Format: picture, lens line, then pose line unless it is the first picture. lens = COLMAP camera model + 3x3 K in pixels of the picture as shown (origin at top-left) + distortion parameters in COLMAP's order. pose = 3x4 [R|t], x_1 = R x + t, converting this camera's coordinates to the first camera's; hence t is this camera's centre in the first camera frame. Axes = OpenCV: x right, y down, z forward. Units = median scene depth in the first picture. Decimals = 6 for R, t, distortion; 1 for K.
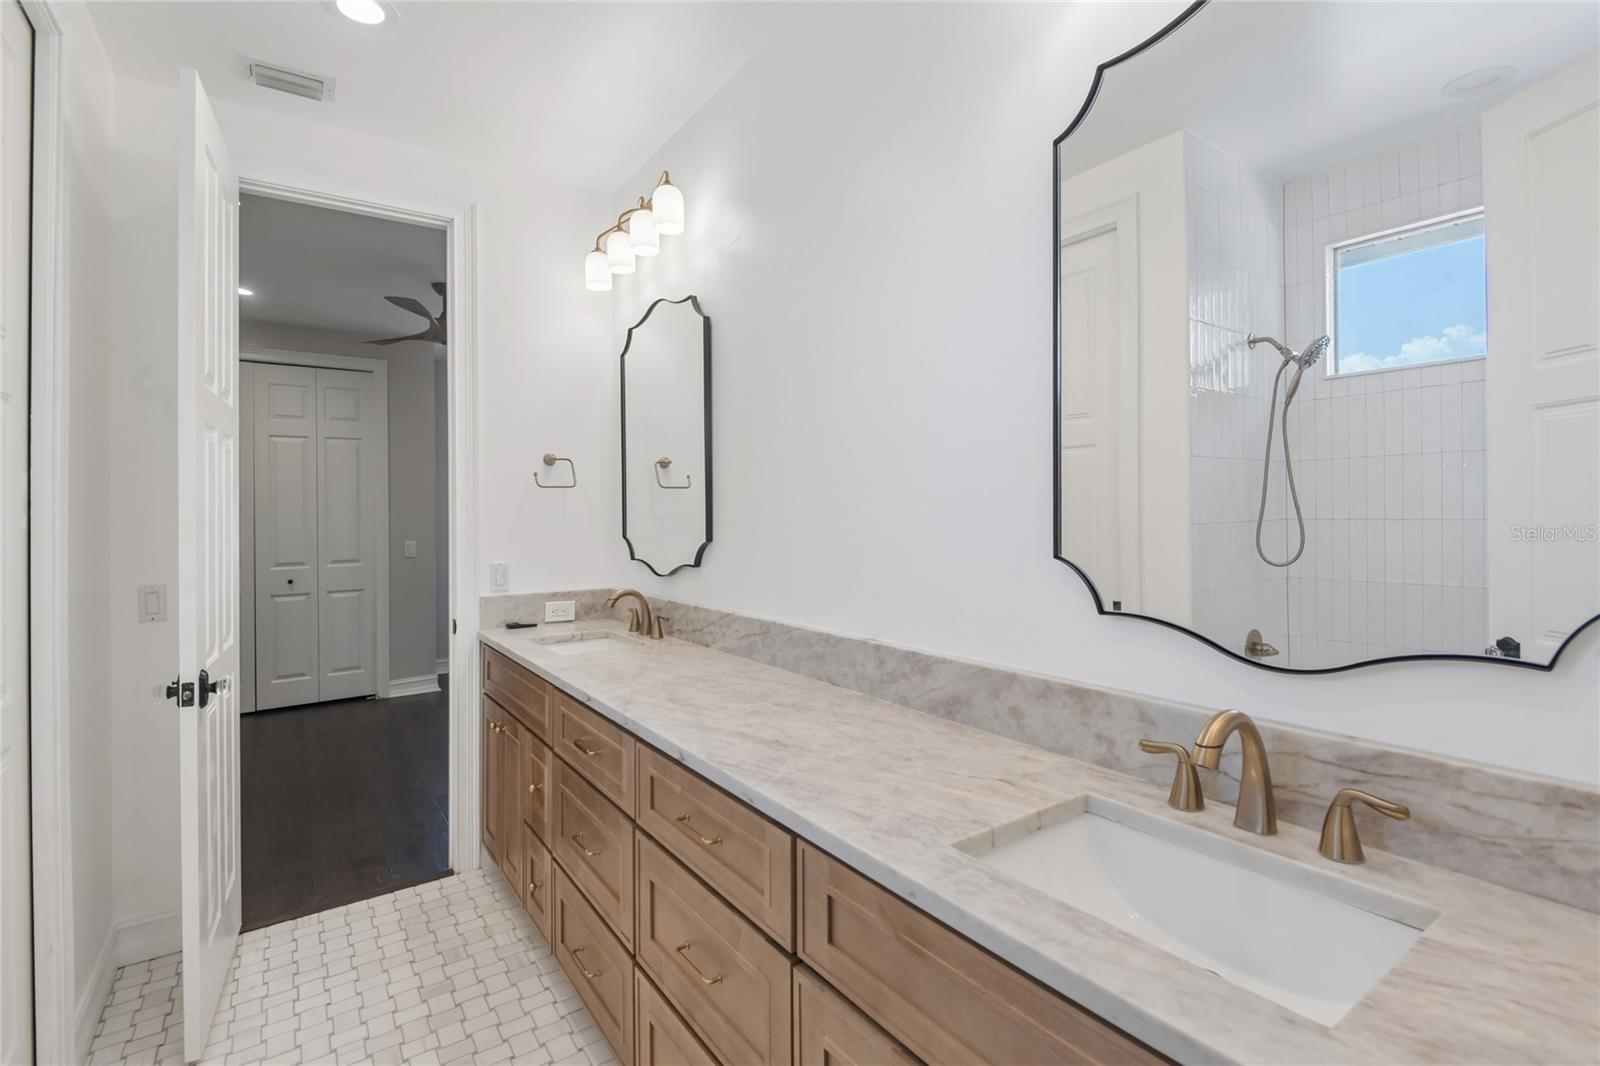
lens RADIAL K [[800.7, 0, 798.0], [0, 800.7, 506.7], [0, 0, 1]] dist [-0.000506, -0.000529]
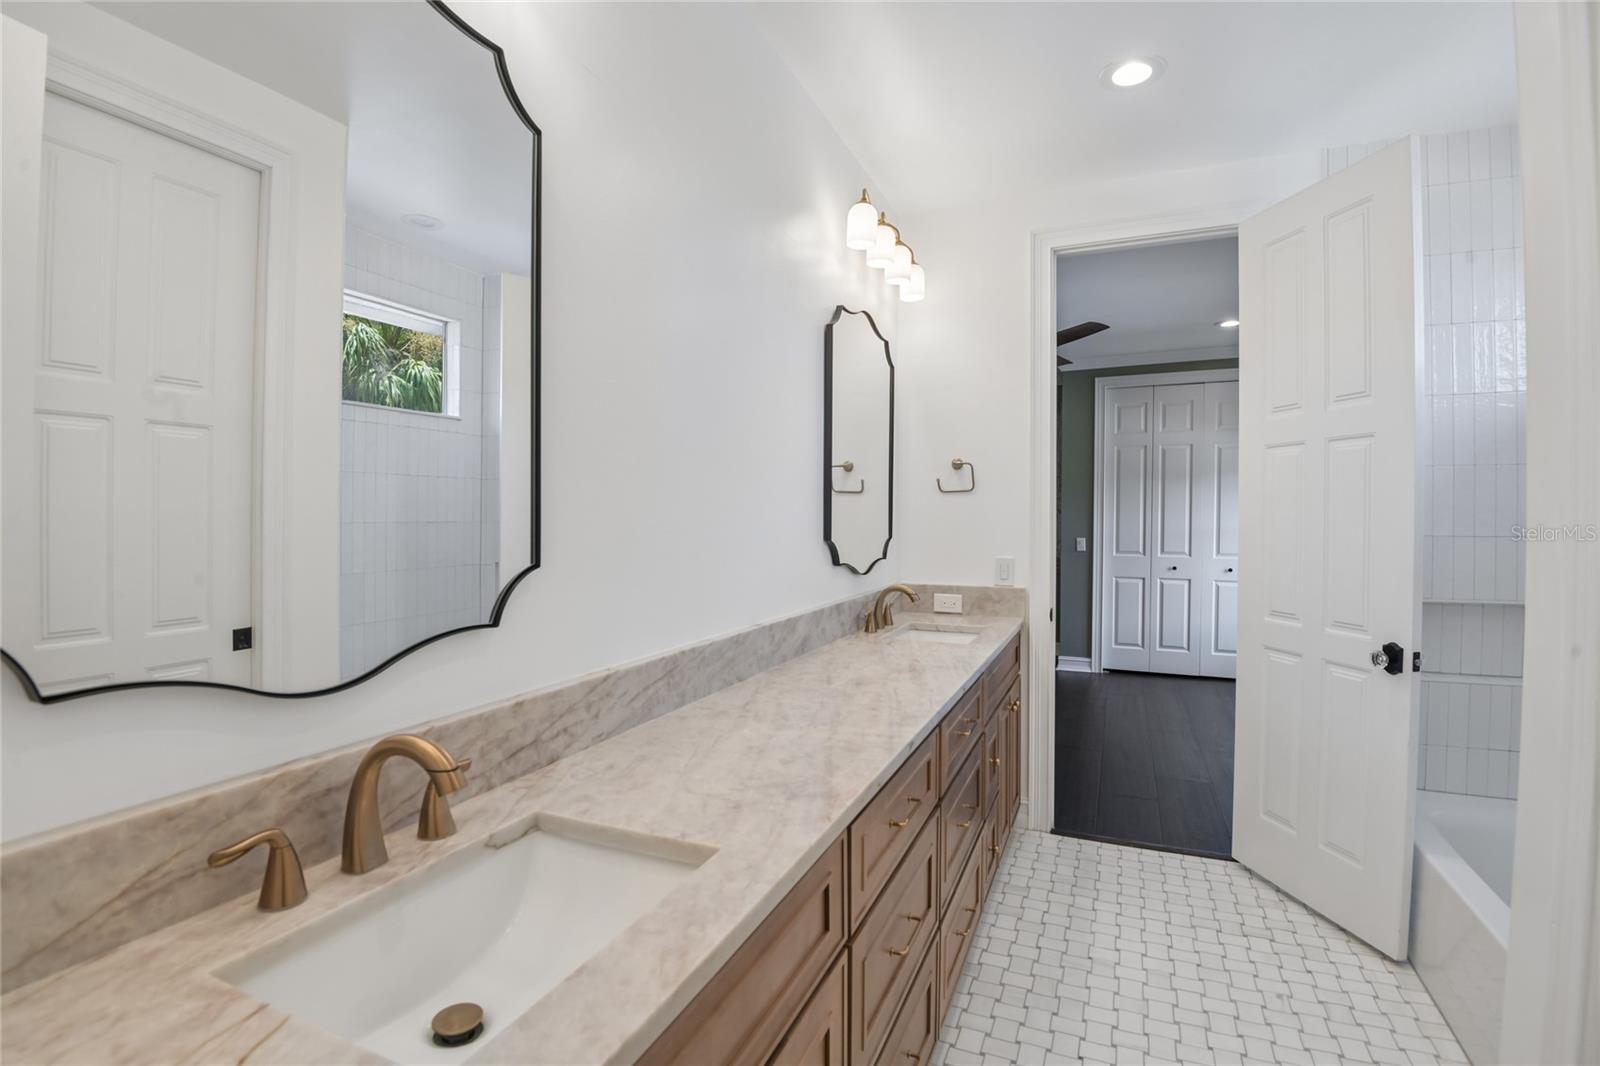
lens RADIAL K [[731.0, 0, 798.8], [0, 731.0, 517.1], [0, 0, 1]] dist [0.002018, -0.009294]
pose [[-0.549330, 0.008945, 0.835558, -0.676350], [-0.002530, 0.999920, -0.012368, 0.015423], [-0.835602, -0.008908, -0.549263, 1.234843]]
